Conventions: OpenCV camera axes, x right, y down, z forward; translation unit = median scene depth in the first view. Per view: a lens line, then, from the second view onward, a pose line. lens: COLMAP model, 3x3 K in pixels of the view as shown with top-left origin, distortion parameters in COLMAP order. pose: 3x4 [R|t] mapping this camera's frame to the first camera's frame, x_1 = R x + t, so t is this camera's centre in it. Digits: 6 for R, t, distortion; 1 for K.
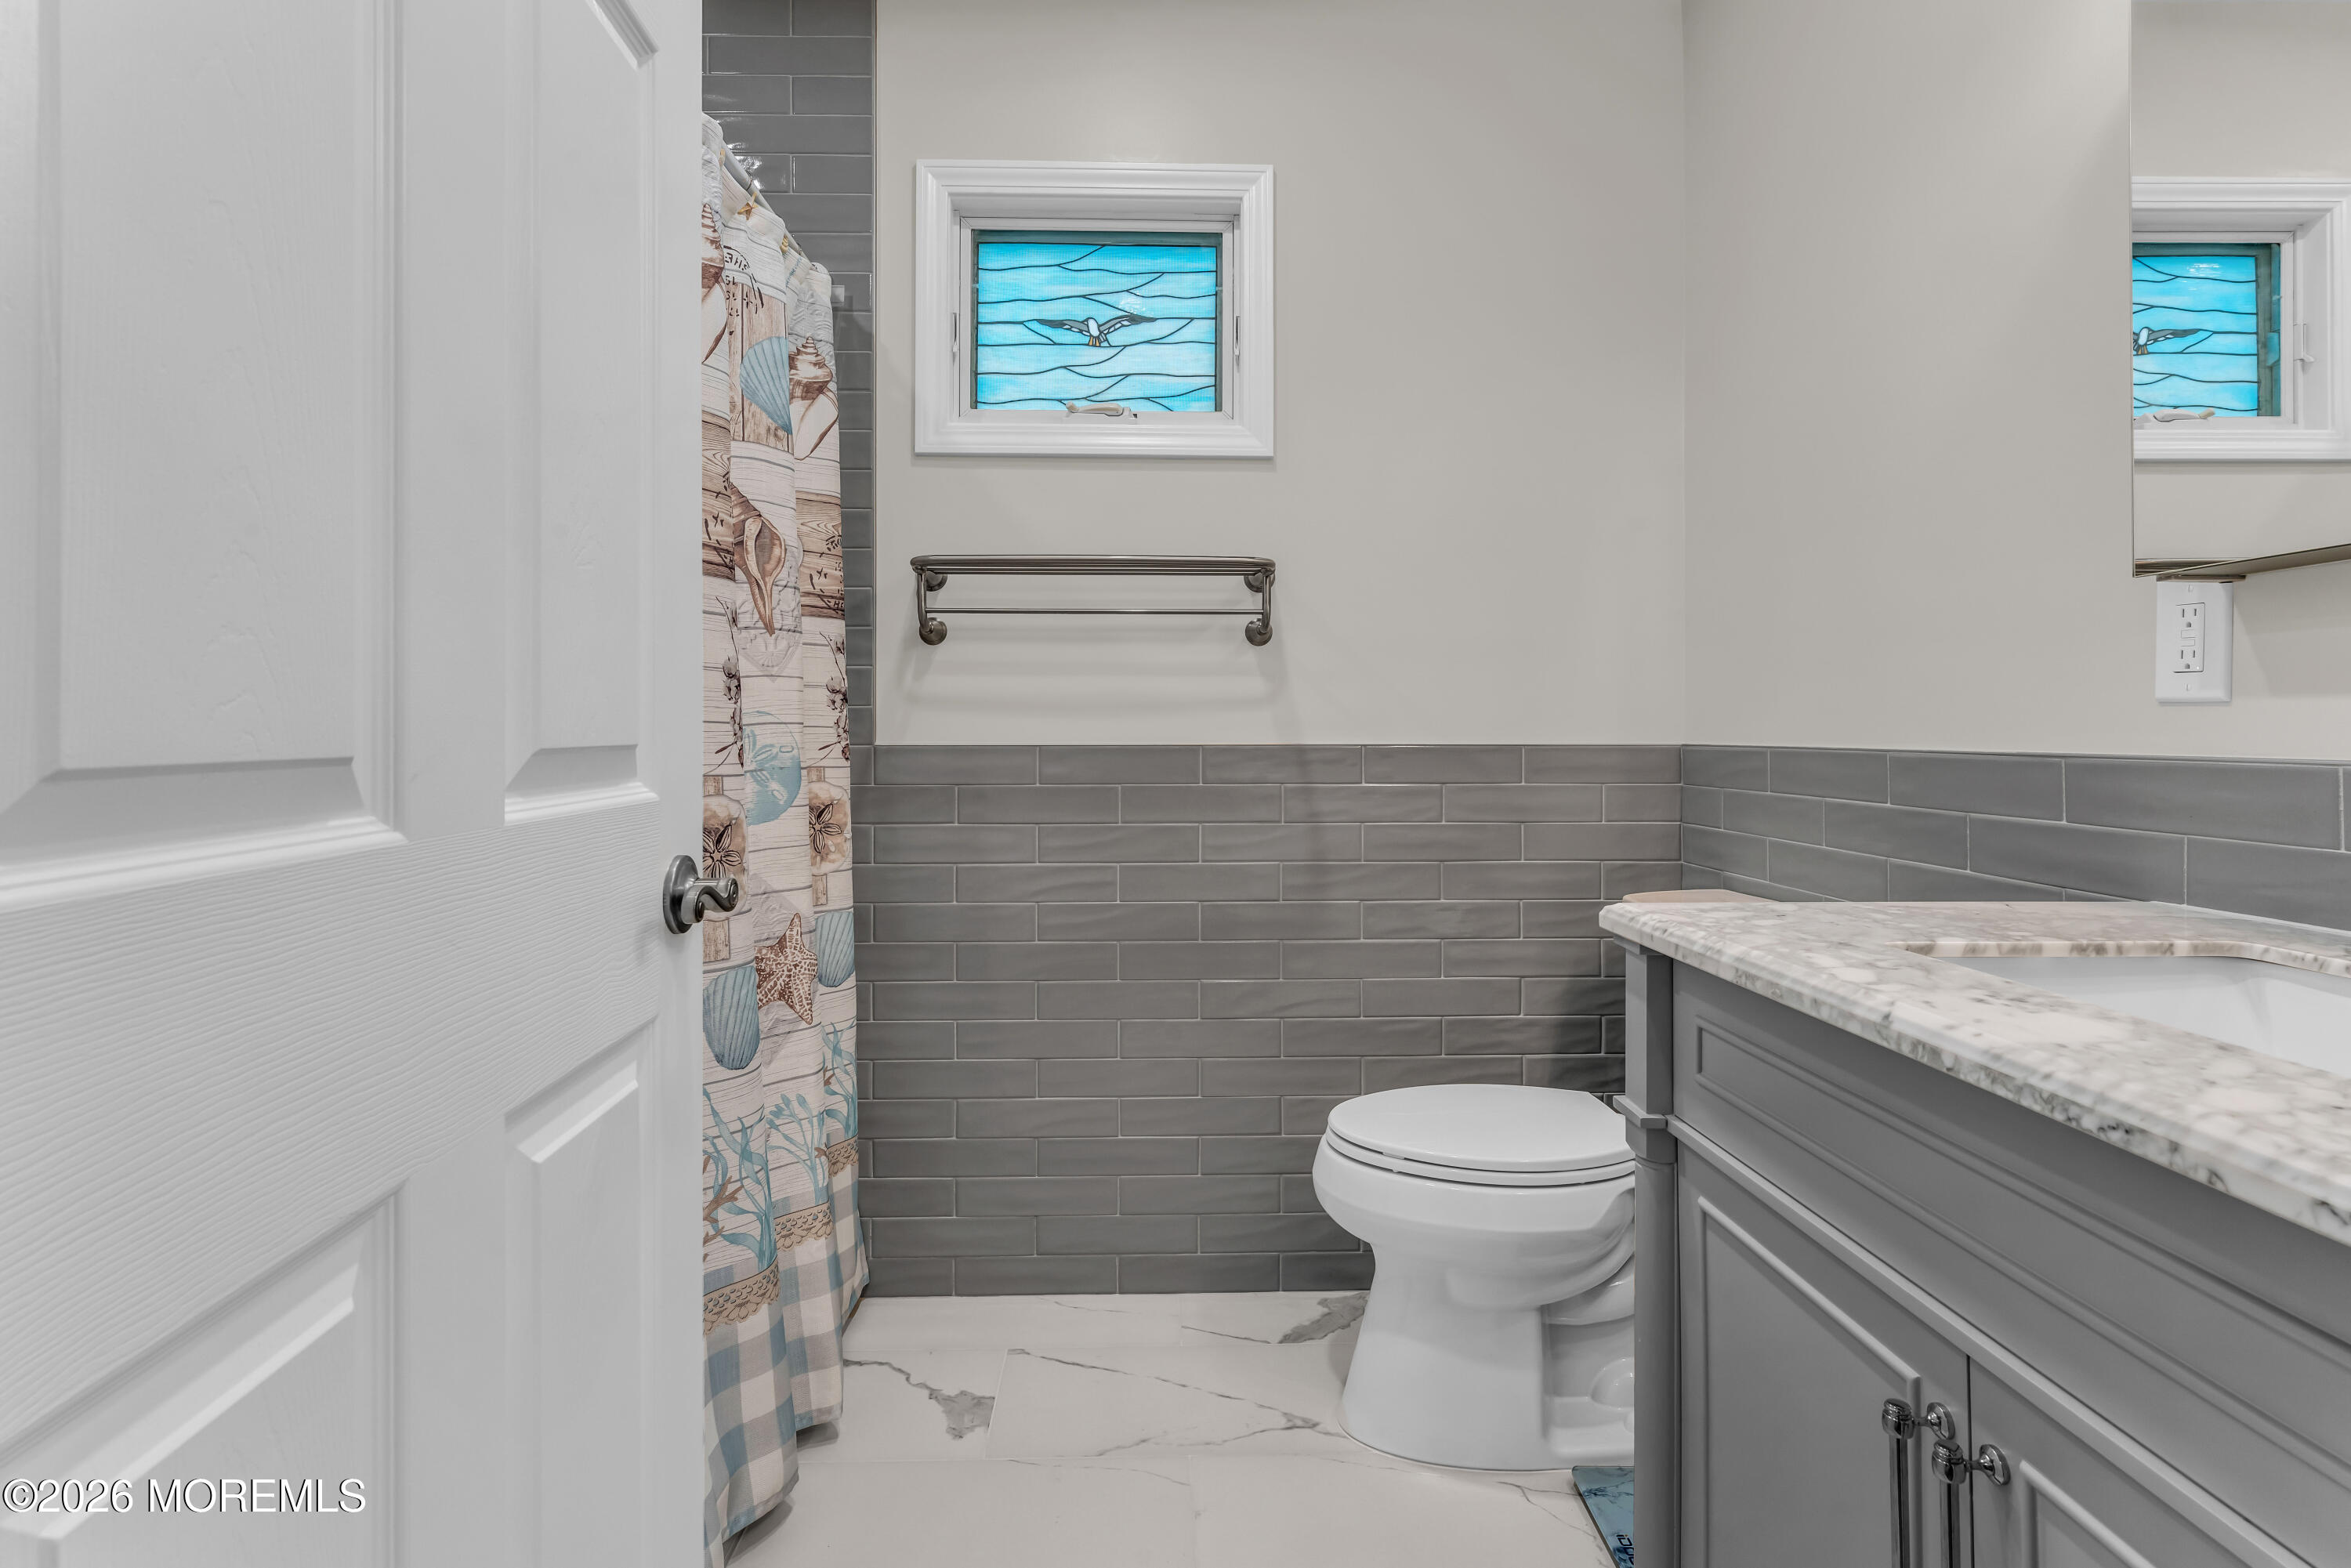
lens RADIAL K [[1145.4, 0, 1161.2], [0, 1145.4, 738.2], [0, 0, 1]] dist [-0.002832, -0.000057]
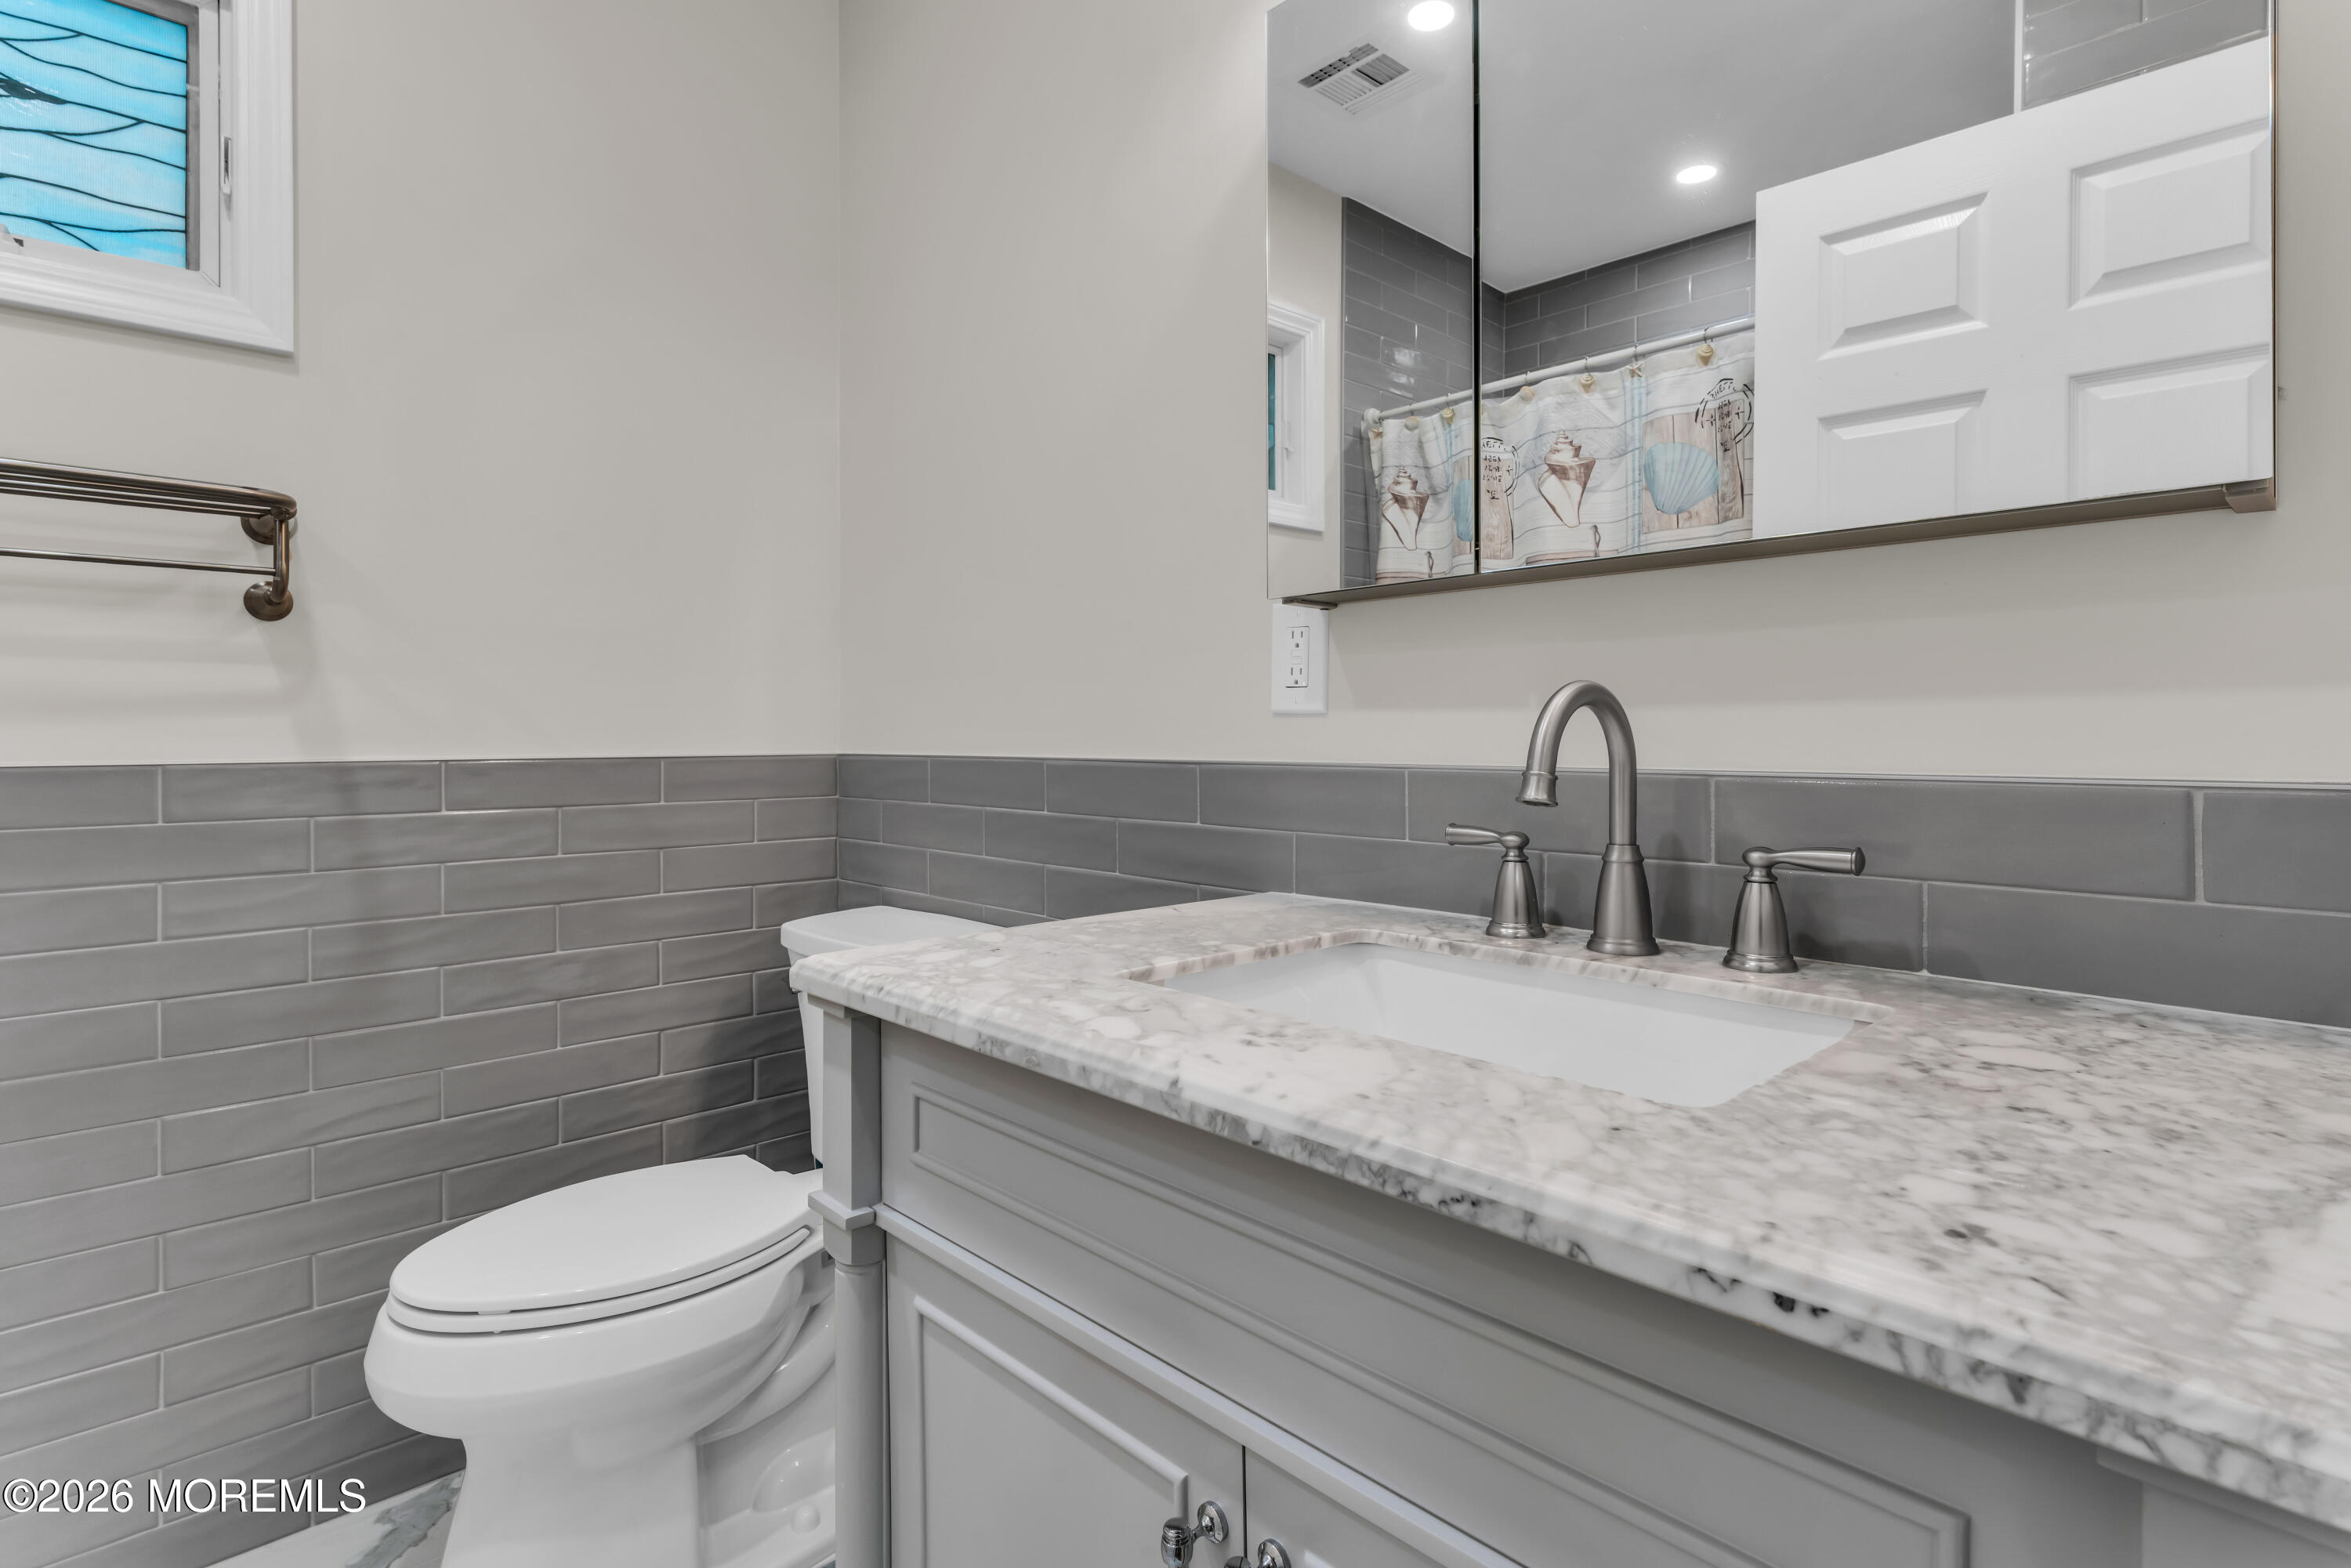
lens RADIAL K [[1145.4, 0, 1161.2], [0, 1145.4, 738.2], [0, 0, 1]] dist [-0.002832, -0.000057]
pose [[0.740367, -0.003748, 0.672192, 0.044698], [0.007932, 0.999964, -0.003161, -0.005312], [-0.672156, 0.007672, 0.740370, 0.275071]]
